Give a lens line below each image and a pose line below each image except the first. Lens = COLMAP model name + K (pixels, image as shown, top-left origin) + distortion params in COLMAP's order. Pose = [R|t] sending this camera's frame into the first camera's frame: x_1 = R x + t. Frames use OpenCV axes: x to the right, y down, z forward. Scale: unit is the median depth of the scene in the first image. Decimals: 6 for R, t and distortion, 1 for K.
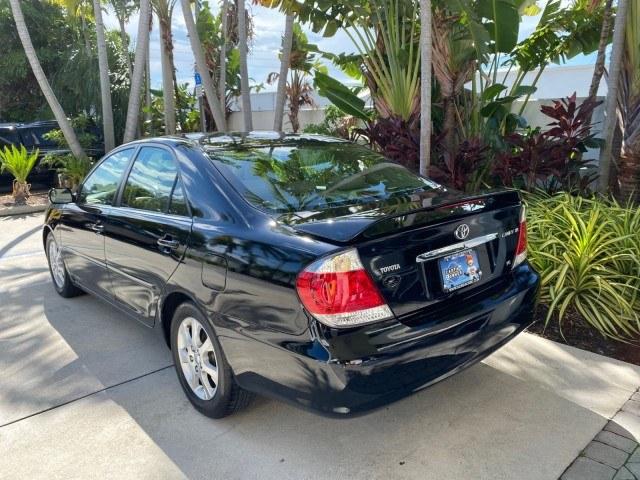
lens RADIAL K [[496.1, 0, 319.2], [0, 496.1, 243.6], [0, 0, 1]] dist [0.022313, -0.021596]
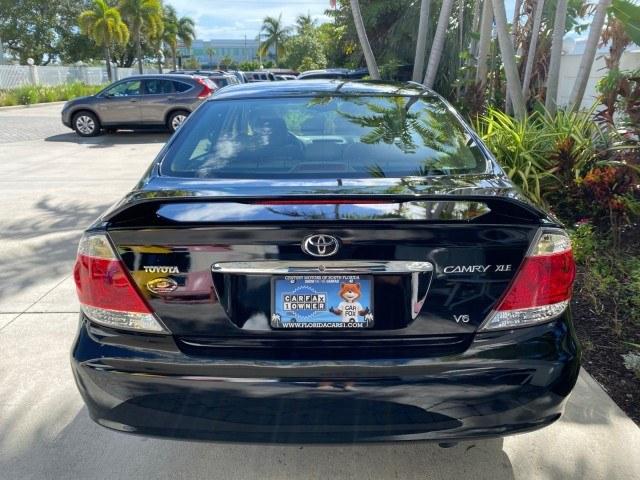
lens RADIAL K [[496.1, 0, 317.8], [0, 496.1, 238.5], [0, 0, 1]] dist [0.022313, -0.021596]
pose [[0.744702, 0.215305, -0.631714, 0.383615], [-0.157655, 0.976497, 0.146964, -0.070623], [0.648509, -0.009851, 0.761143, 0.281761]]
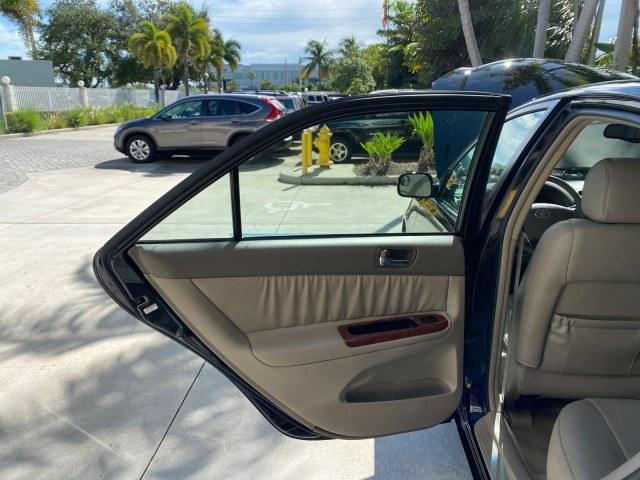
lens RADIAL K [[496.1, 0, 315.8], [0, 496.1, 237.8], [0, 0, 1]] dist [0.022313, -0.021596]
pose [[0.696197, 0.198726, -0.689795, -0.143045], [-0.165797, 0.979451, 0.114839, -0.079621], [0.698442, 0.034415, 0.714839, 0.439943]]
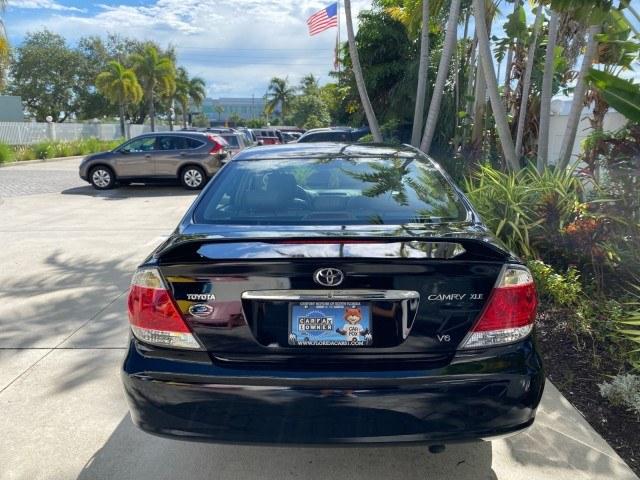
lens RADIAL K [[496.1, 0, 318.4], [0, 496.1, 236.8], [0, 0, 1]] dist [0.022313, -0.021596]
pose [[0.739843, 0.148457, -0.656196, 0.441844], [-0.159967, 0.986196, 0.042758, -0.067124], [0.653485, 0.073336, 0.753378, 0.208644]]
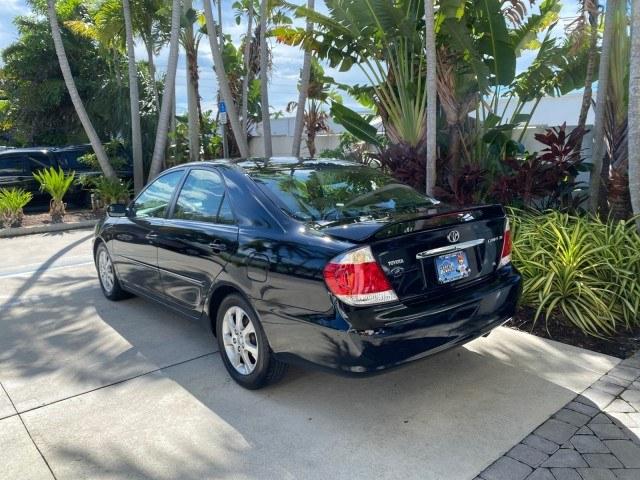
lens RADIAL K [[496.1, 0, 320.2], [0, 496.1, 243.2], [0, 0, 1]] dist [0.022313, -0.021596]
pose [[0.999727, 0.005492, -0.022706, -0.012515], [-0.006517, 0.998950, -0.045342, 0.029381], [0.022433, 0.045478, 0.998713, -0.149613]]
